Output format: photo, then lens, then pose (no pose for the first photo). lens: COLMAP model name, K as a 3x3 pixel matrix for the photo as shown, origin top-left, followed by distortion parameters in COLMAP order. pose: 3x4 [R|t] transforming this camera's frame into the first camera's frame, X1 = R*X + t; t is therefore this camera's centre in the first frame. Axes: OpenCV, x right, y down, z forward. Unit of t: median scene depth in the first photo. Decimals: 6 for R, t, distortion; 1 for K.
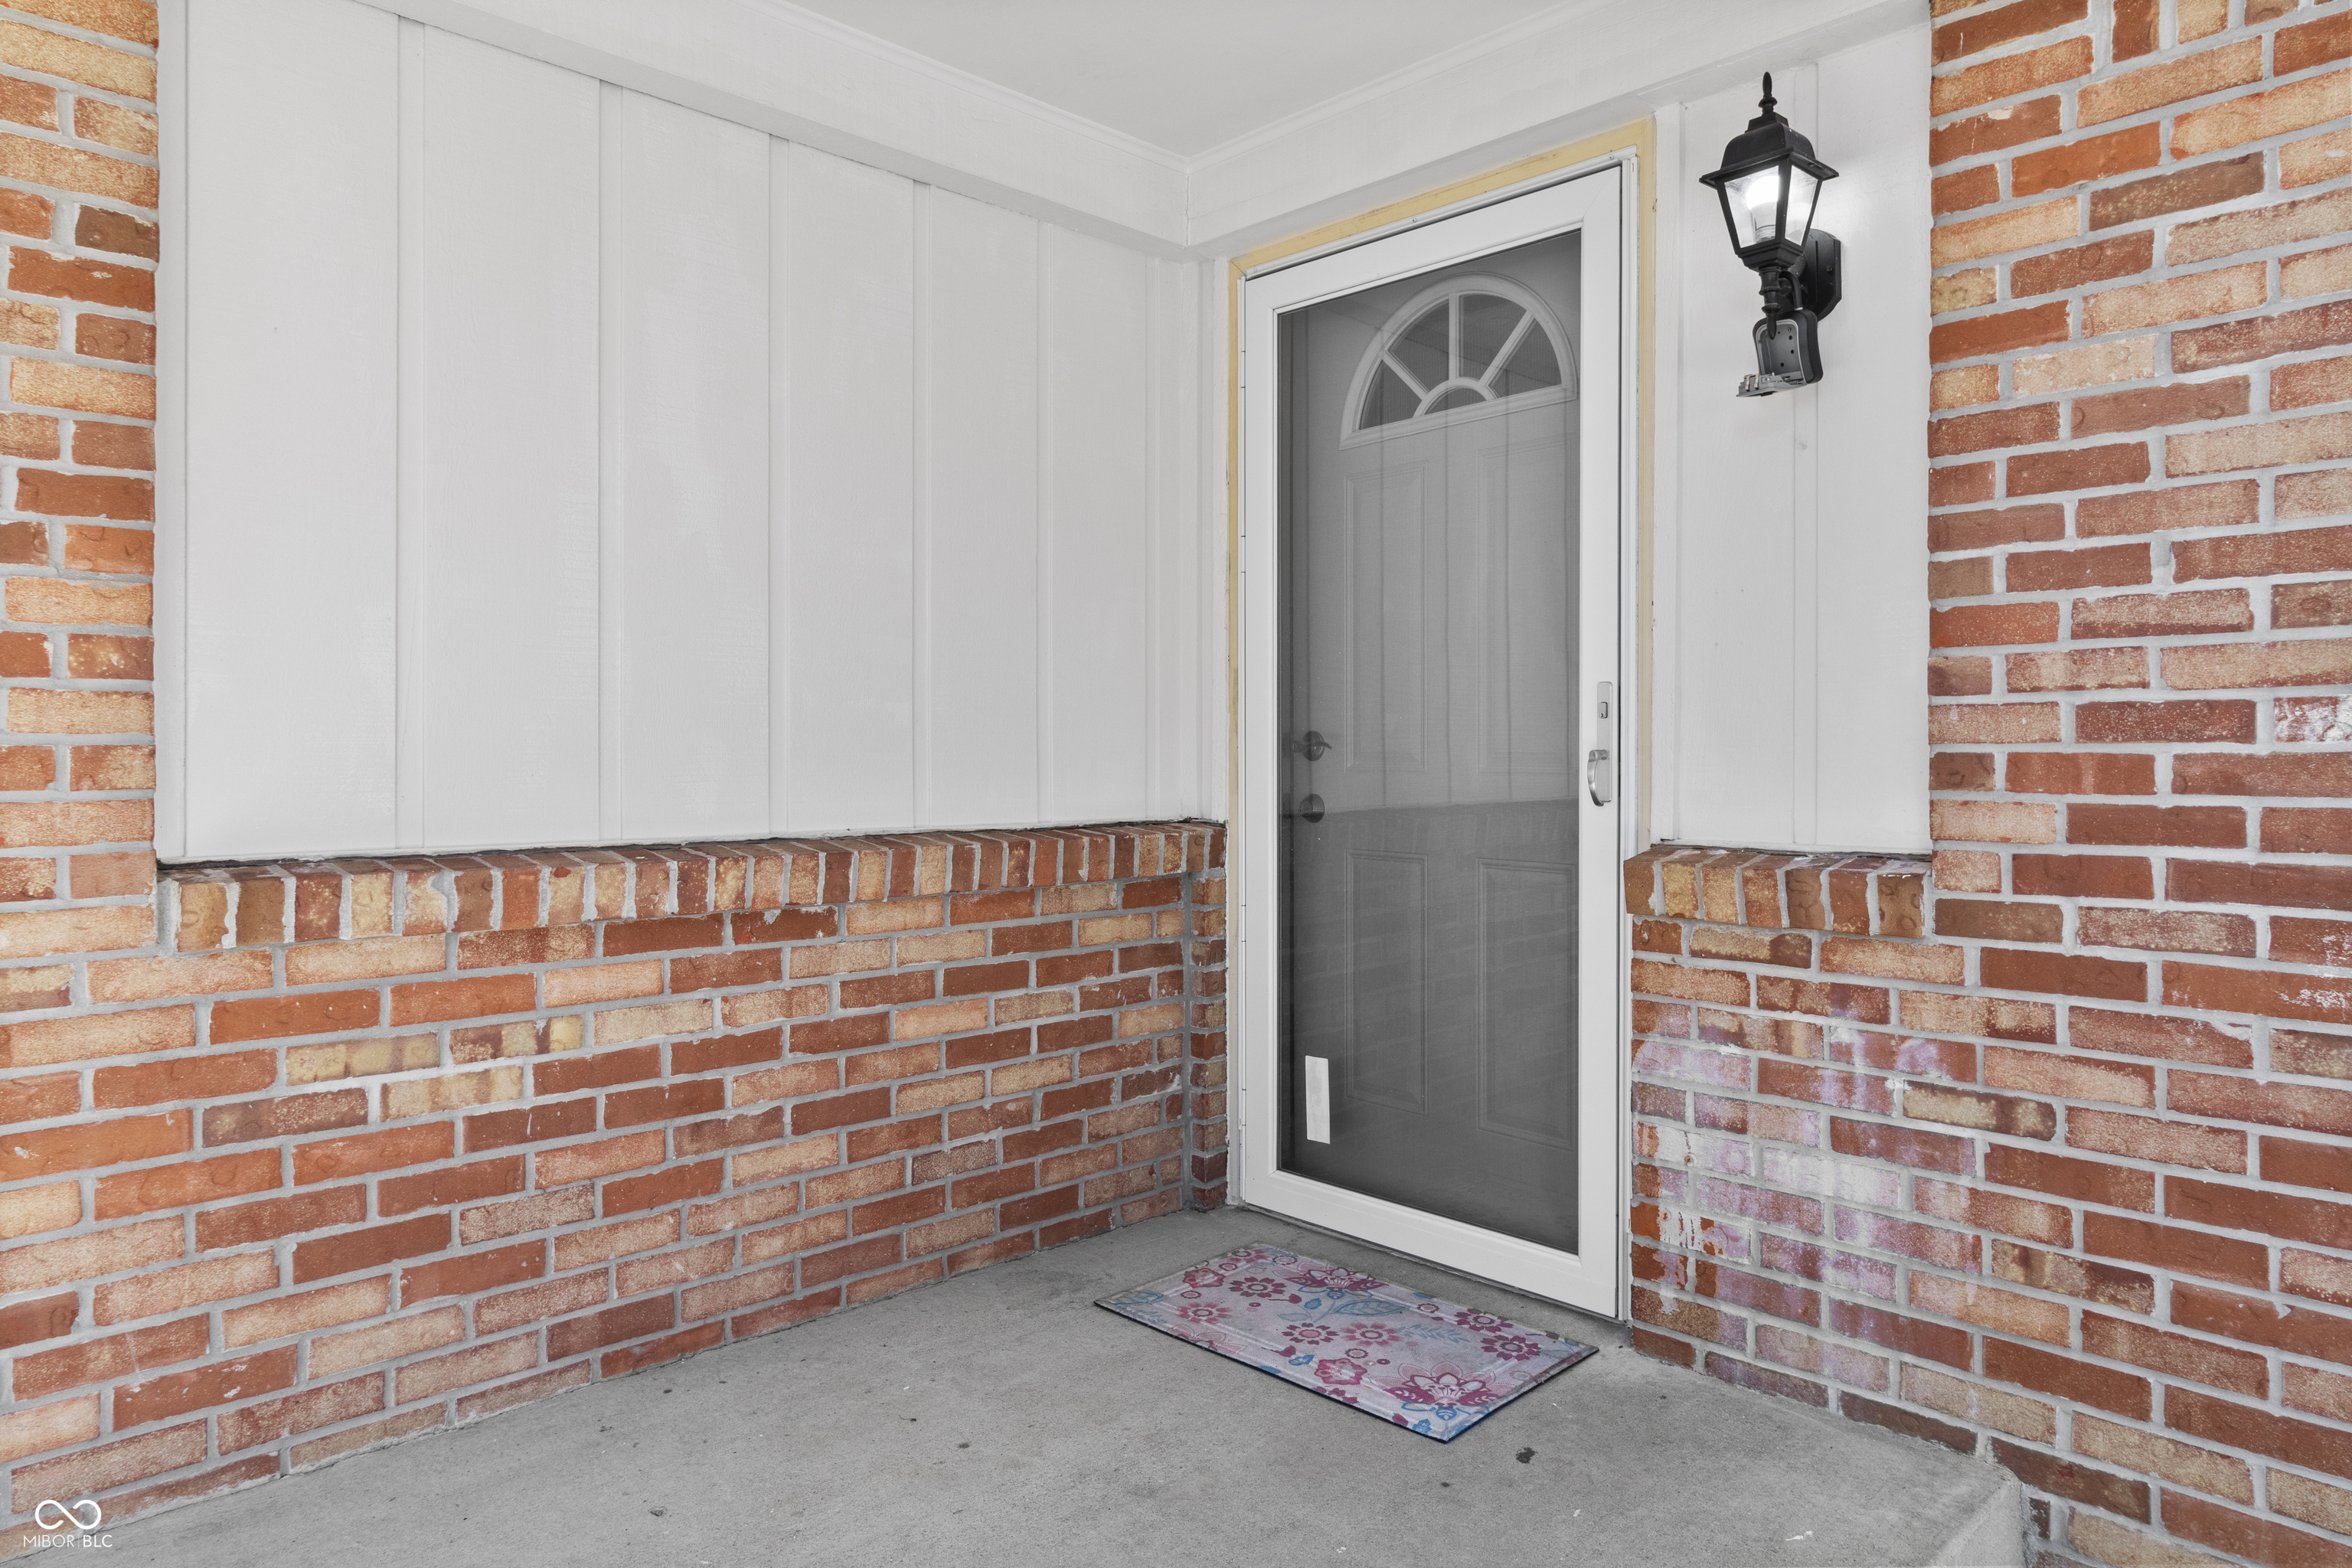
lens RADIAL K [[1480.8, 0, 1172.8], [0, 1480.8, 768.5], [0, 0, 1]] dist [0.004331, 0.000704]
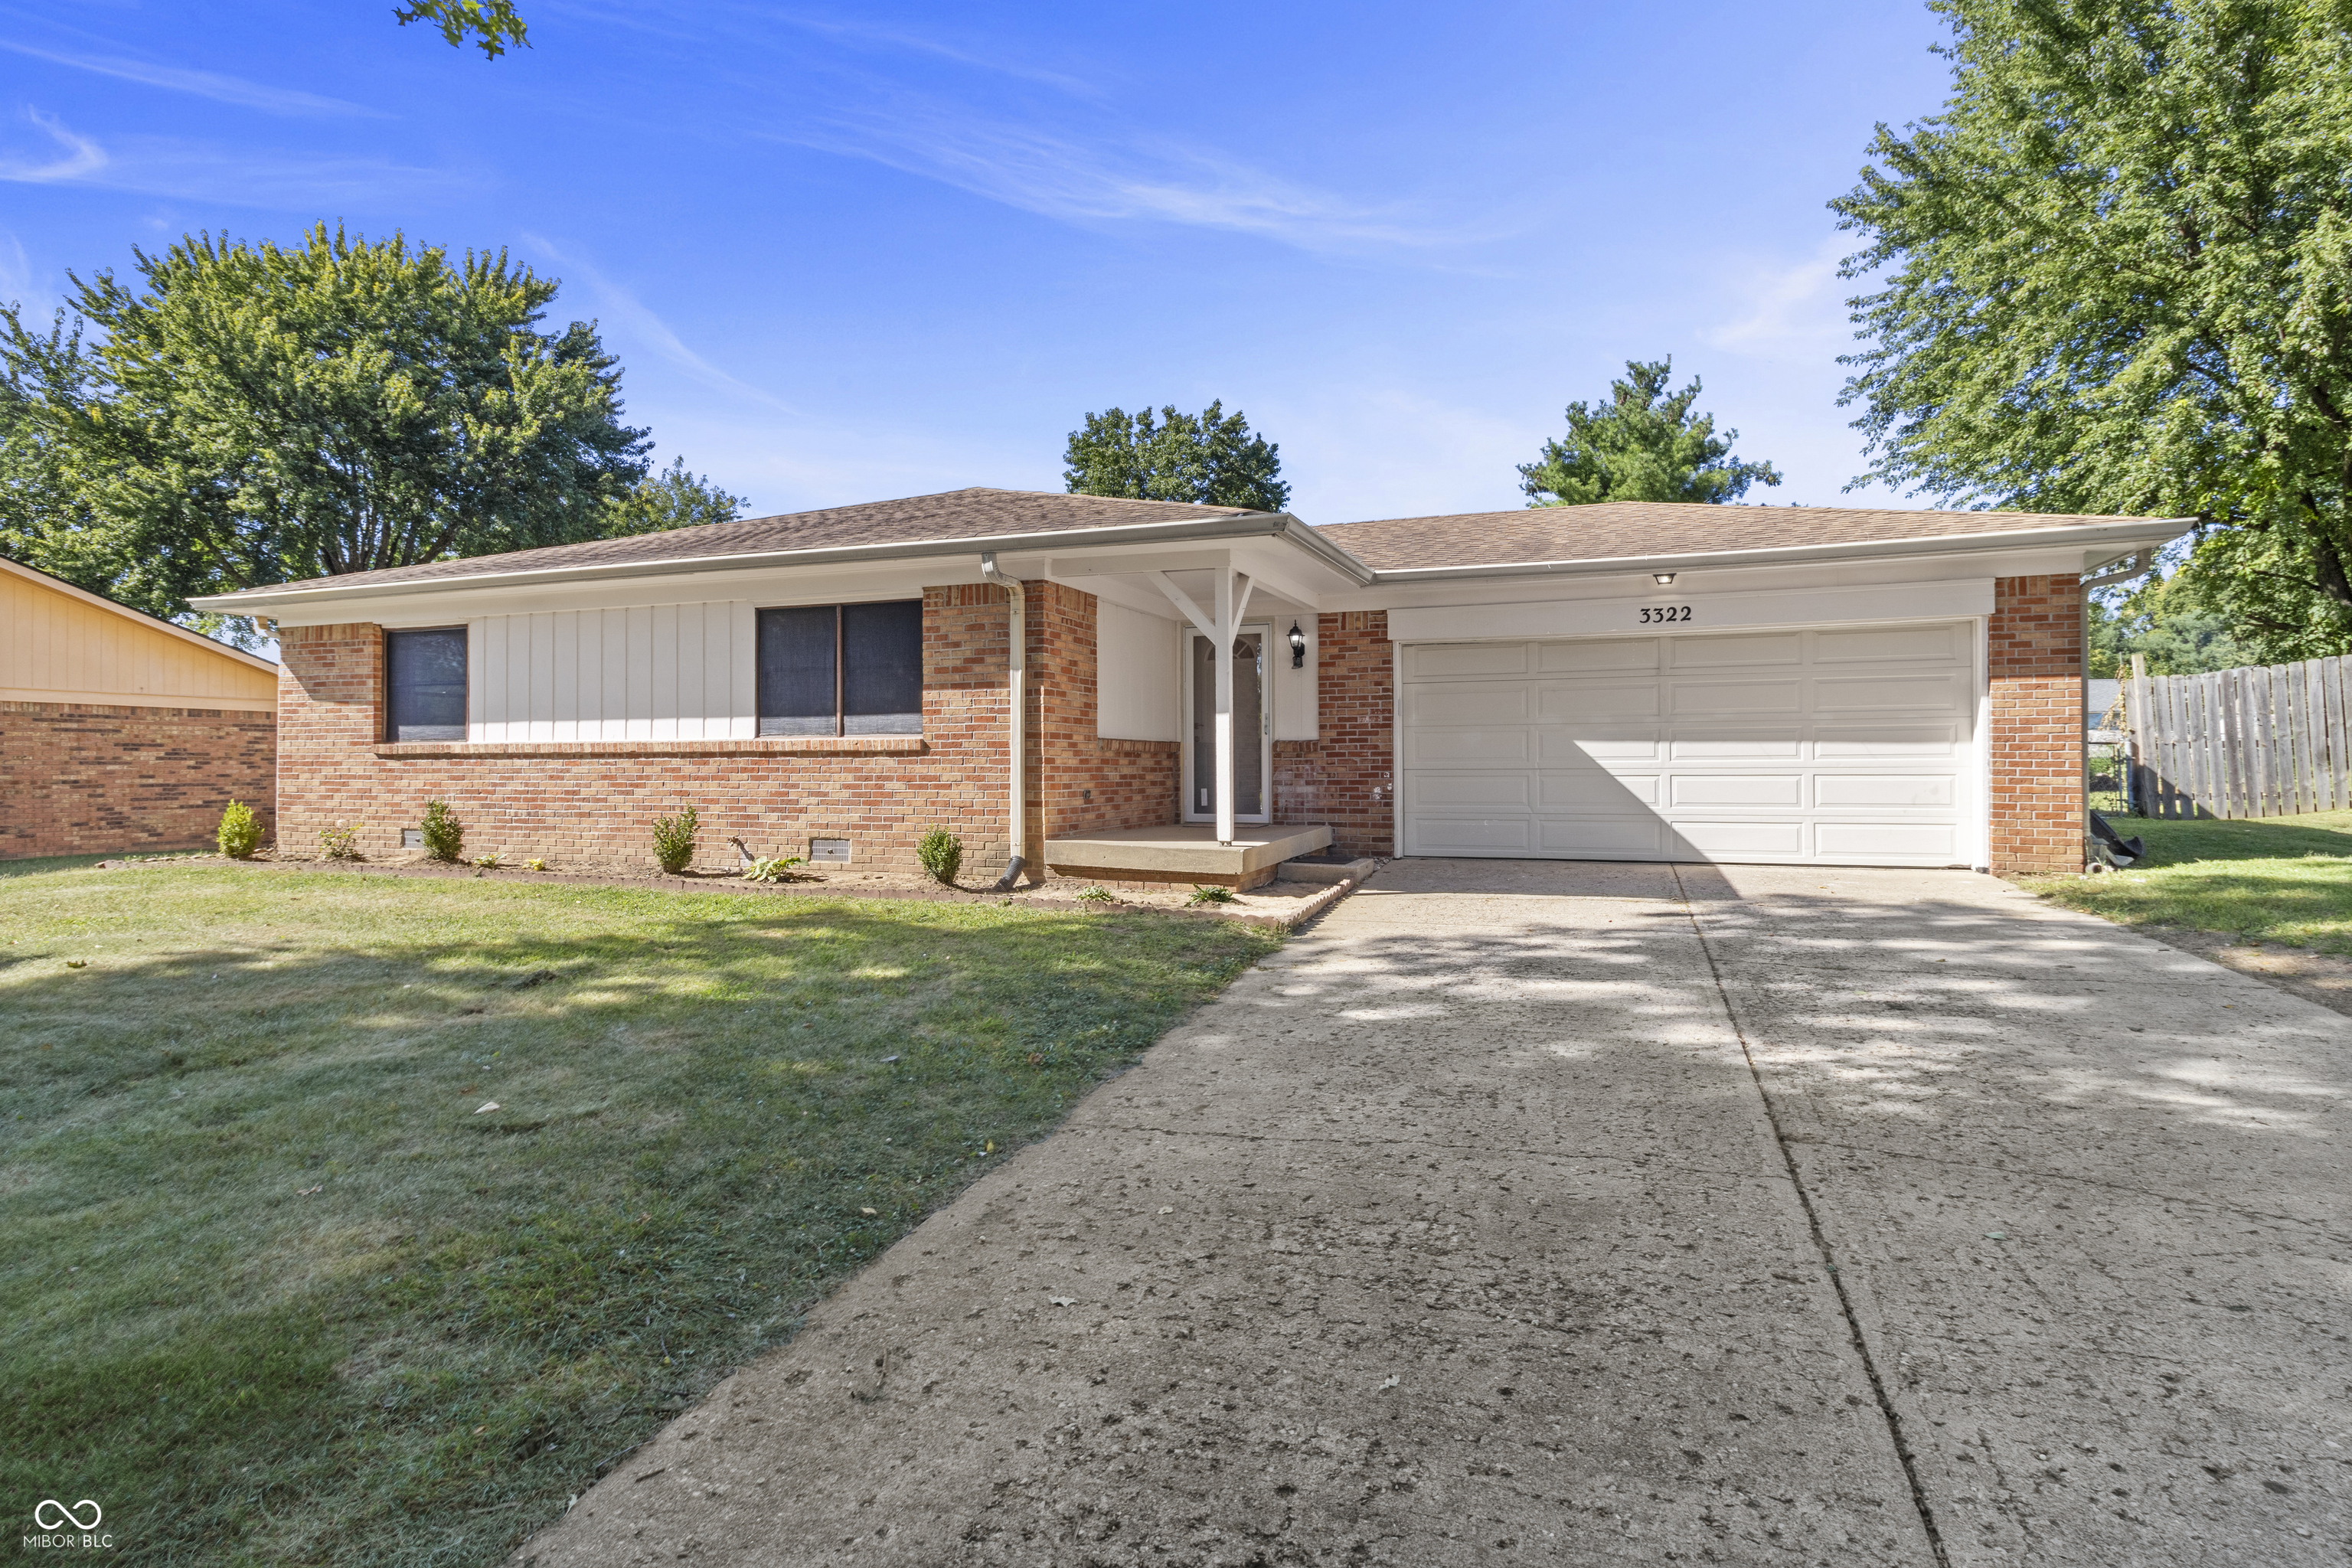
lens RADIAL K [[1233.8, 0, 1178.3], [0, 1233.8, 764.4], [0, 0, 1]] dist [0.008124, -0.000121]
pose [[0.899273, 0.002066, 0.437383, -2.386414], [0.004666, 0.999887, -0.014317, 0.234754], [-0.437363, 0.014916, 0.899161, -3.568719]]
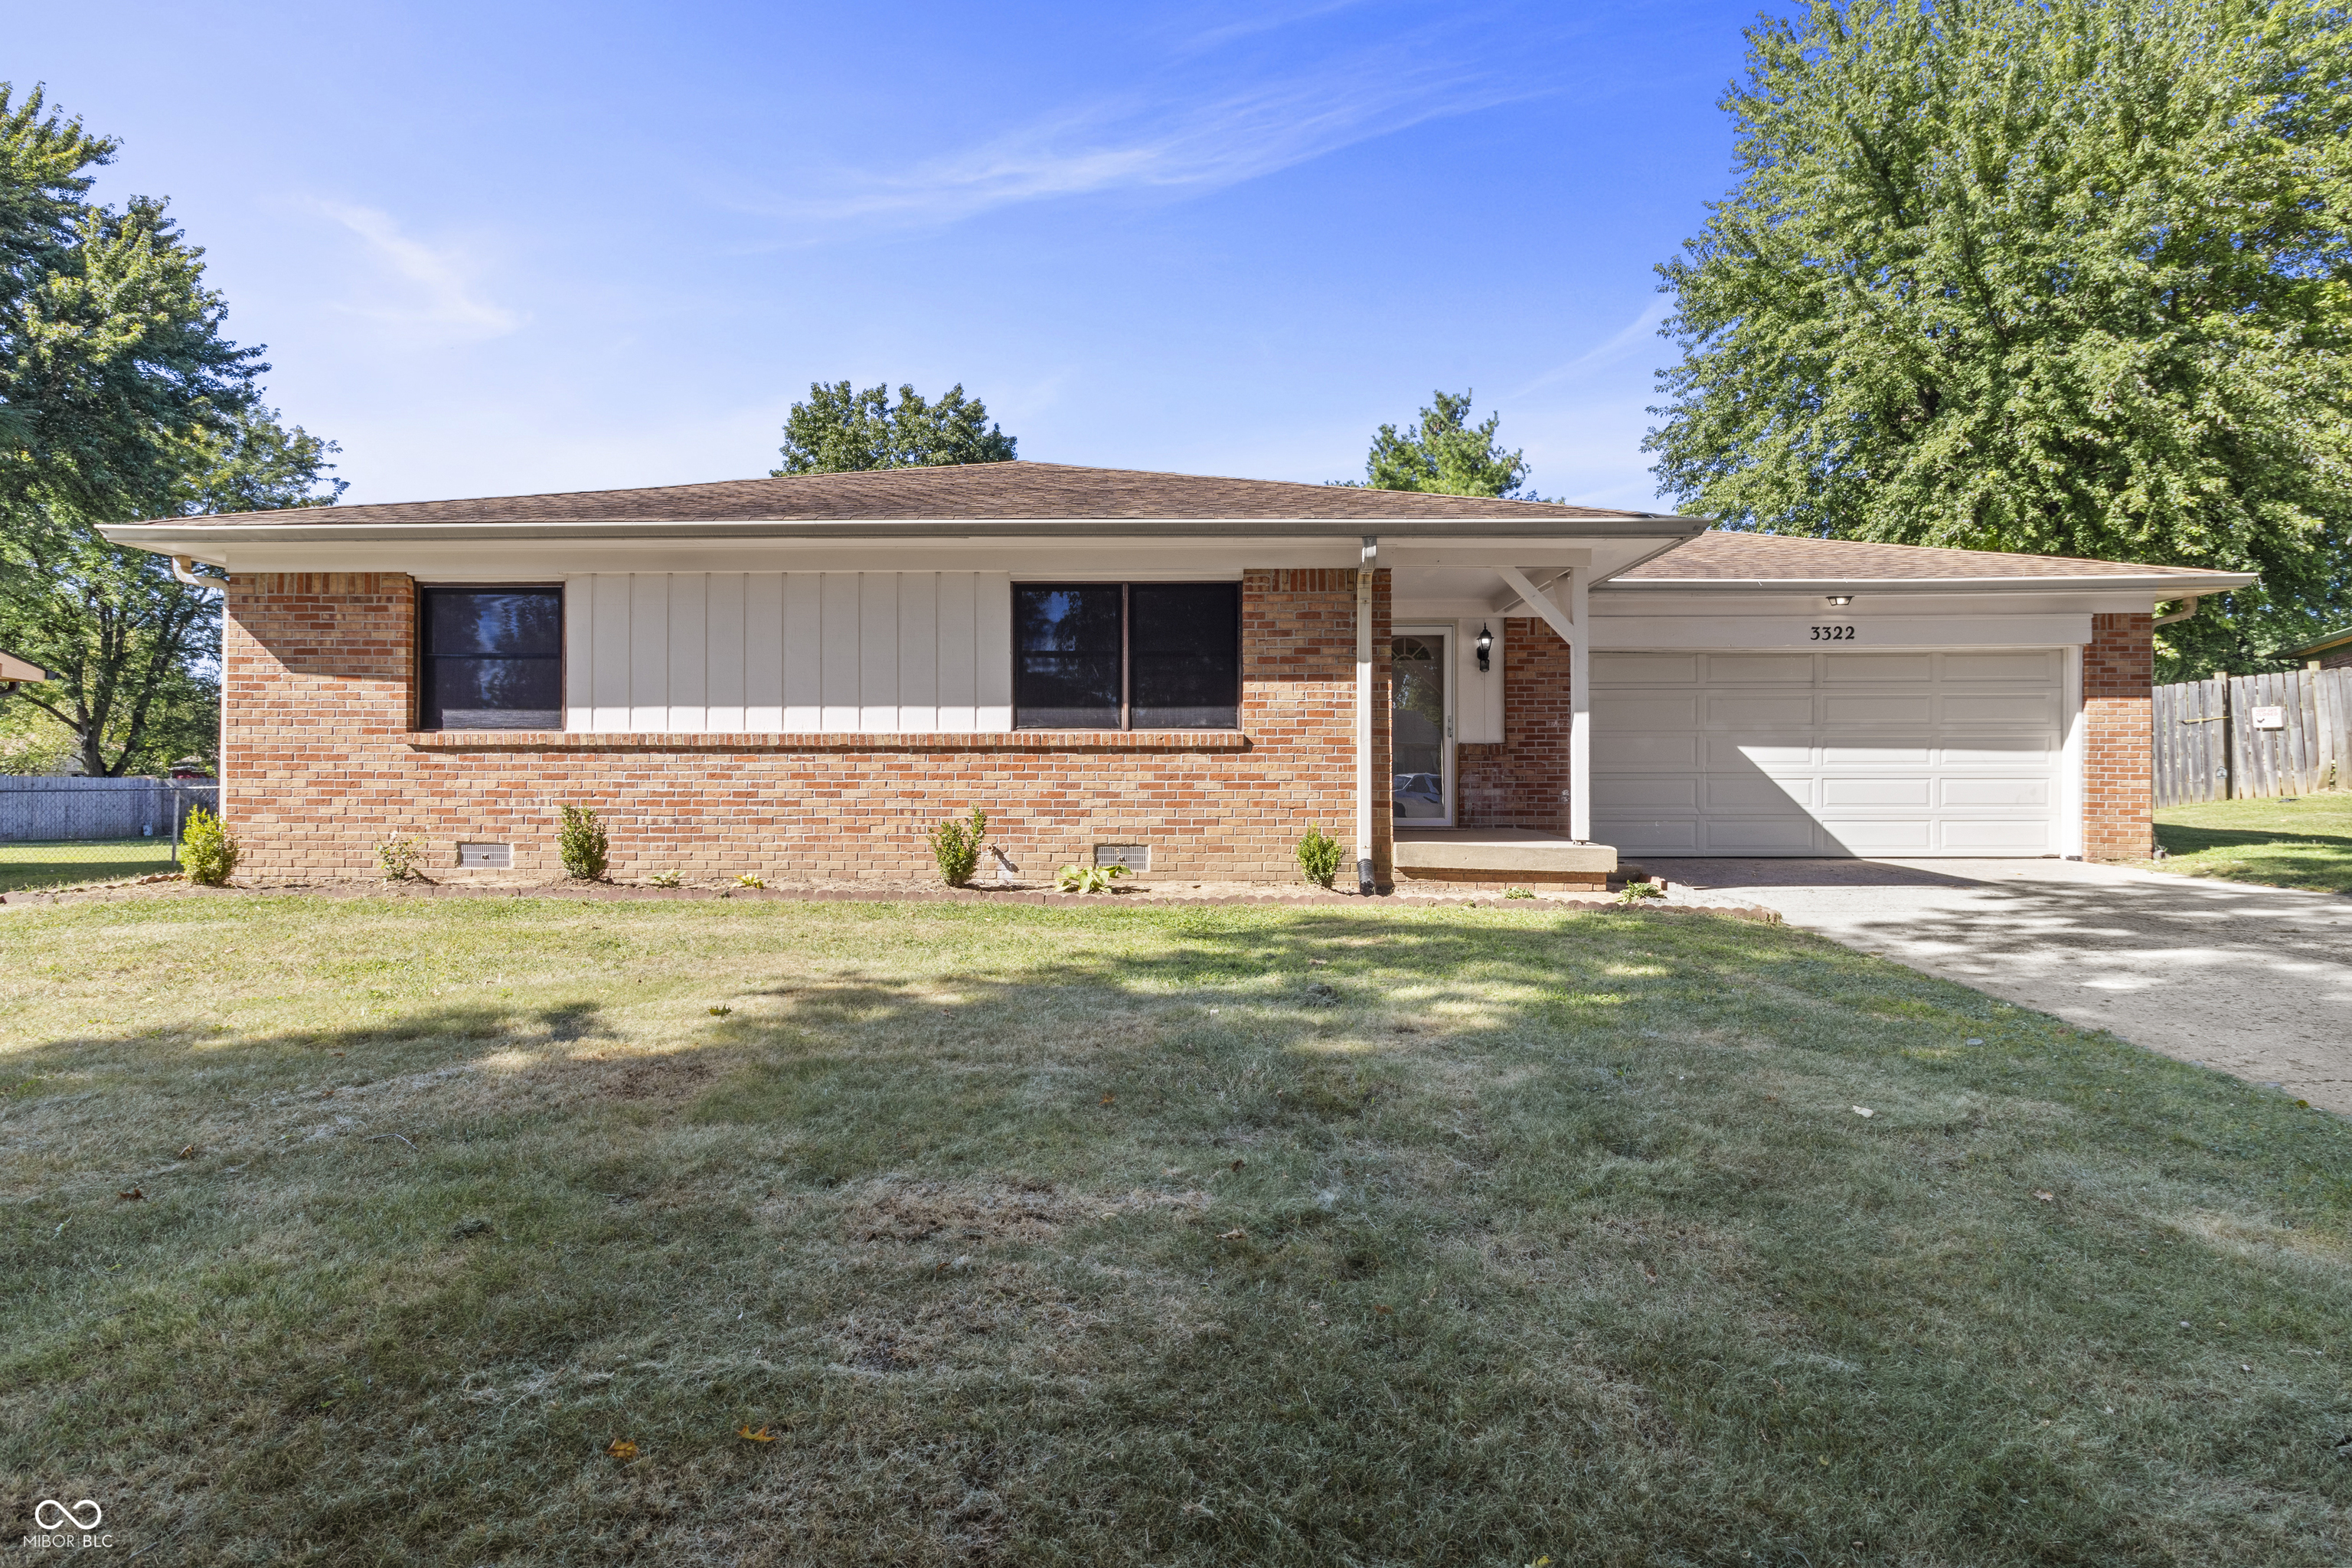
lens RADIAL K [[1284.2, 0, 1175.9], [0, 1284.2, 797.2], [0, 0, 1]] dist [0.002272, -0.001877]
pose [[0.707981, -0.004136, 0.706219, -4.472331], [0.004688, 0.999988, 0.001157, 0.278128], [-0.706216, 0.002491, 0.707992, -1.996234]]
